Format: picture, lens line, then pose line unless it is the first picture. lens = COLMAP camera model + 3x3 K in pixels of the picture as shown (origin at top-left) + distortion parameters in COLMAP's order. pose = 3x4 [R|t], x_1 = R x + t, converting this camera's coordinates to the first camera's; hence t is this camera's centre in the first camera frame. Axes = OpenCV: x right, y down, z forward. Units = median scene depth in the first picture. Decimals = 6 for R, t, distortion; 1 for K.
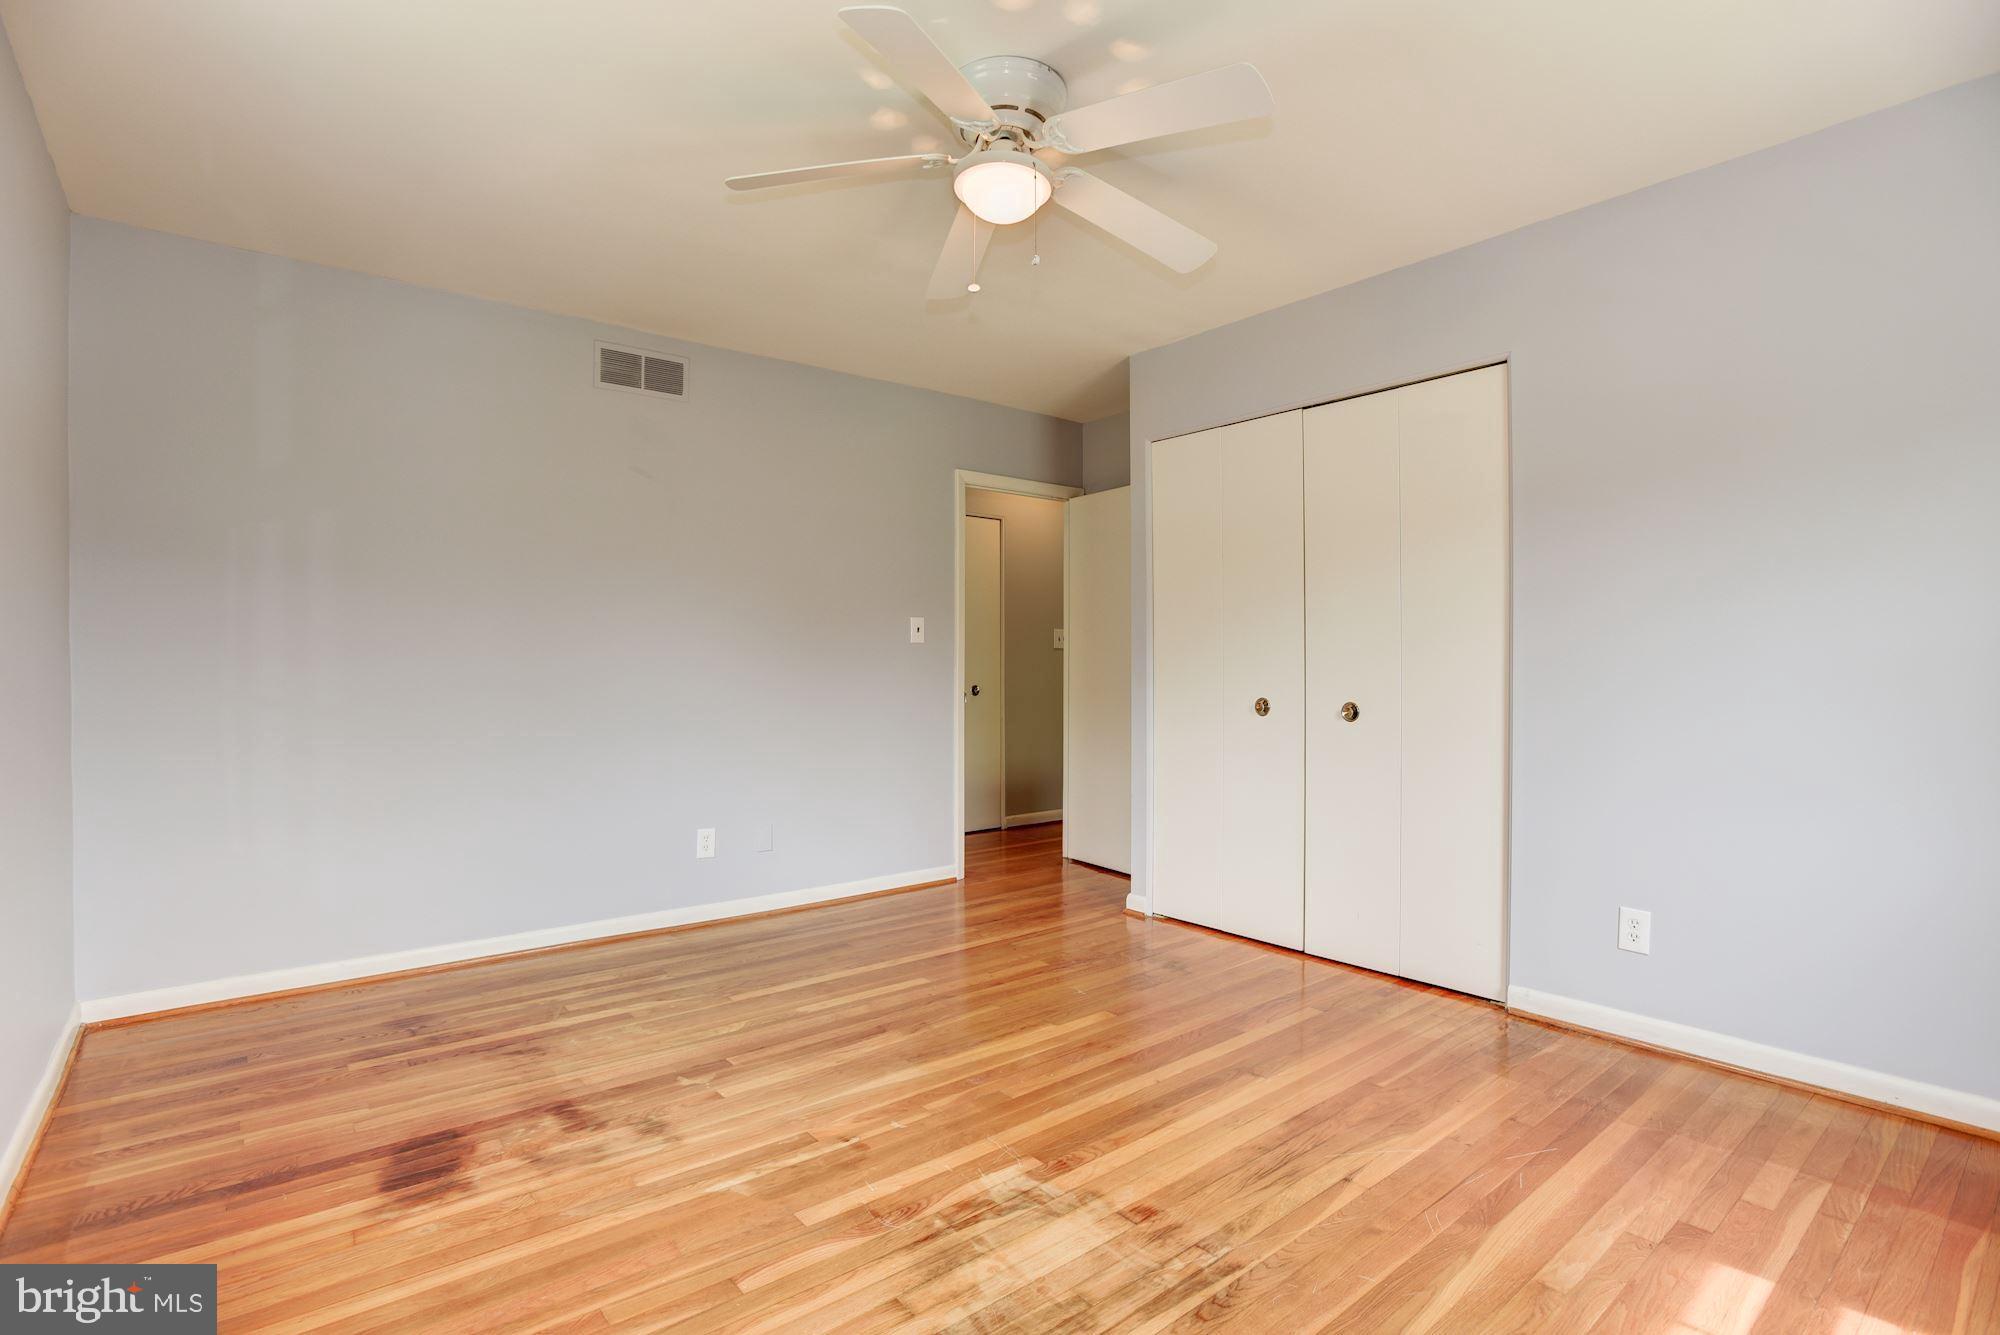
lens RADIAL K [[967.7, 0, 993.4], [0, 967.7, 672.6], [0, 0, 1]] dist [-0.064866, 0.023630]
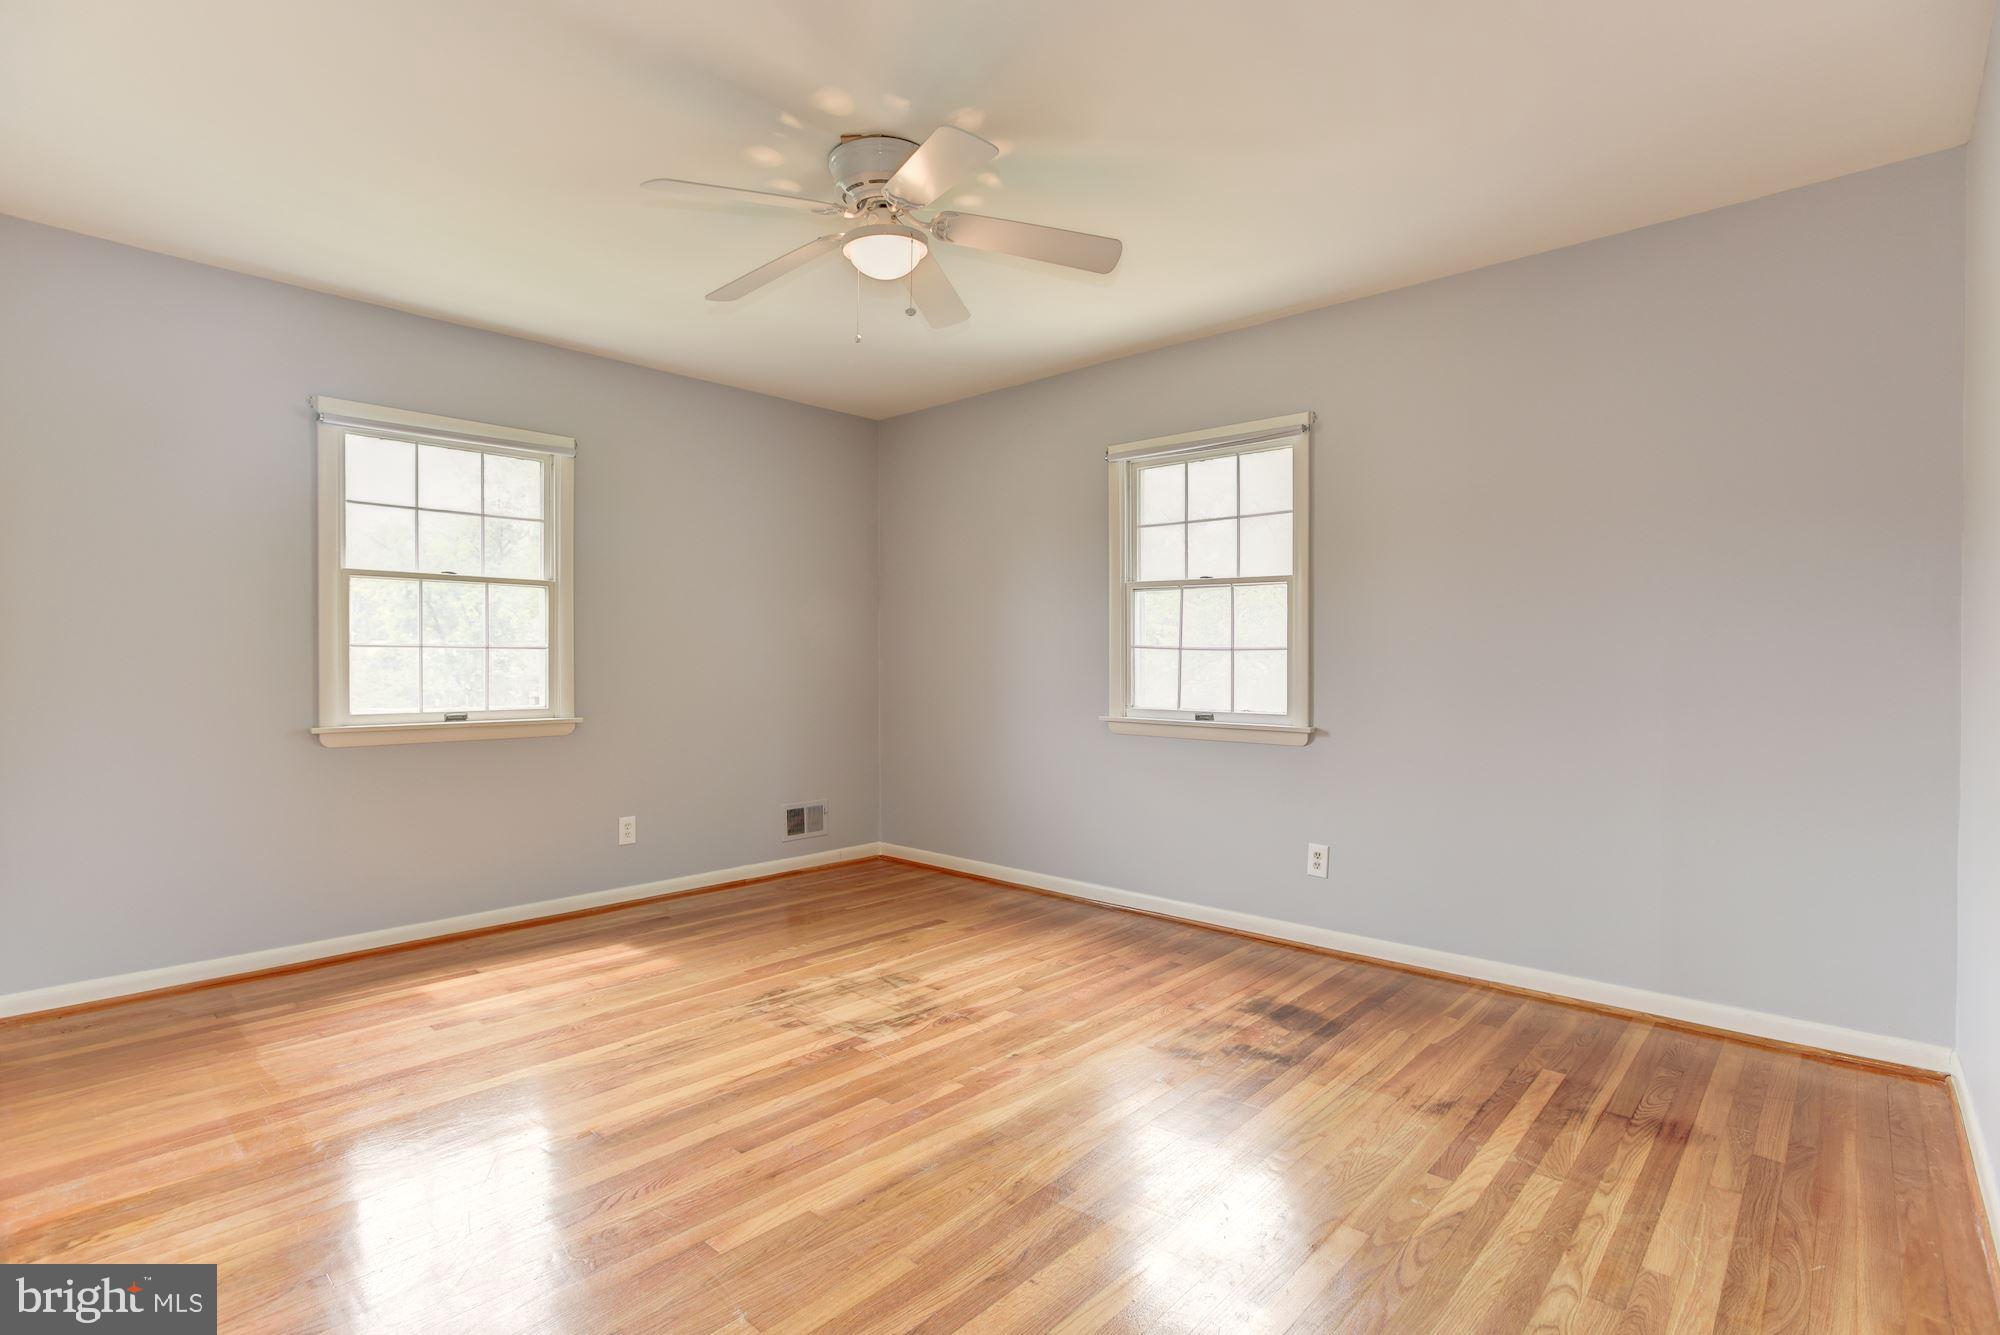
lens RADIAL K [[962.5, 0, 1000.0], [0, 962.5, 667.5], [0, 0, 1]] dist [-0.063724, 0.025045]
pose [[-0.989513, -0.000916, -0.144439, 0.042113], [-0.002924, 0.999902, 0.013685, -0.020890], [0.144413, 0.013963, -0.989419, 2.268129]]
